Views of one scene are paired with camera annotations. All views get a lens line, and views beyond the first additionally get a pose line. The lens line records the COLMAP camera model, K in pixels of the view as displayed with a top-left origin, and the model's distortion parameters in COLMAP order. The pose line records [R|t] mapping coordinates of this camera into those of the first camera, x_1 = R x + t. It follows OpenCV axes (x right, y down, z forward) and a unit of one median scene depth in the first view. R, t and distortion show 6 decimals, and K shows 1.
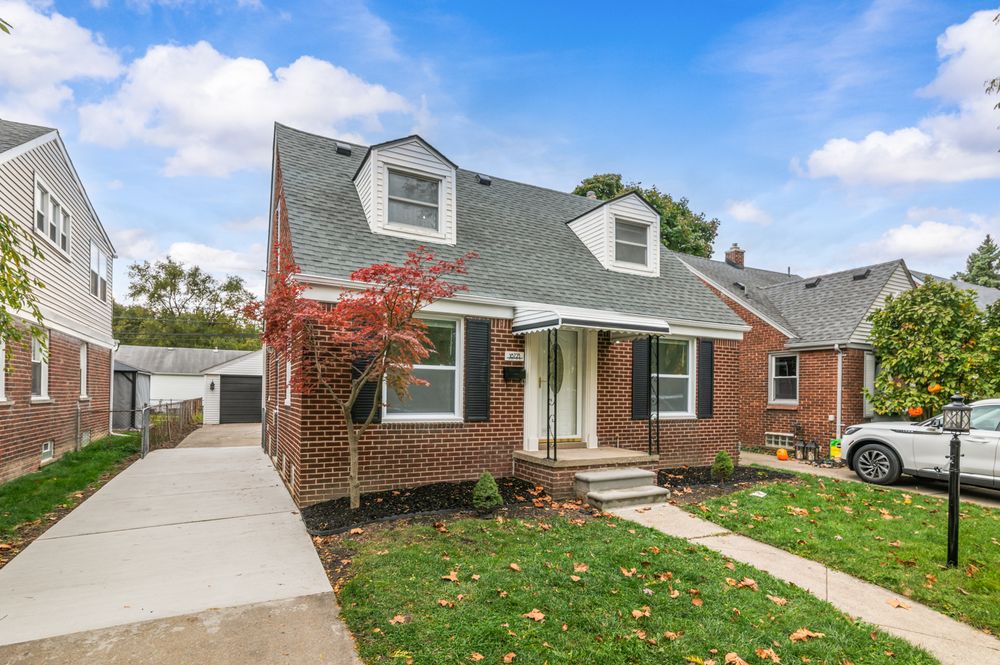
lens RADIAL K [[454.7, 0, 497.5], [0, 454.7, 336.3], [0, 0, 1]] dist [0.012869, -0.003409]
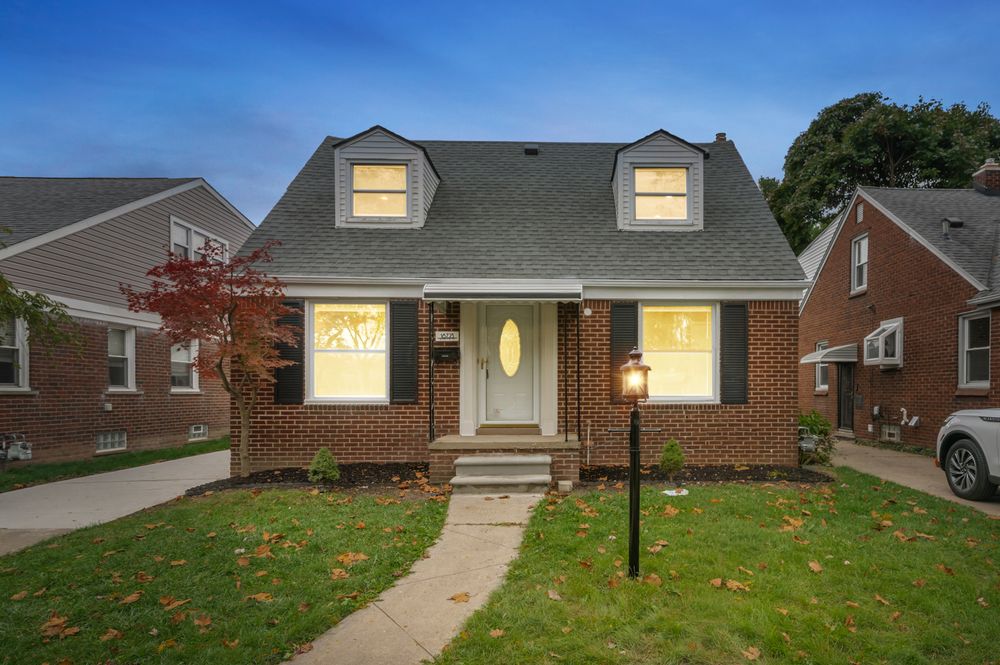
lens RADIAL K [[494.4, 0, 496.3], [0, 494.4, 331.2], [0, 0, 1]] dist [0.009538, 0.000319]
pose [[0.922308, -0.058899, -0.381940, 0.545561], [0.063023, 0.998011, -0.001715, 0.042375], [0.381281, -0.022489, 0.924185, 0.081499]]
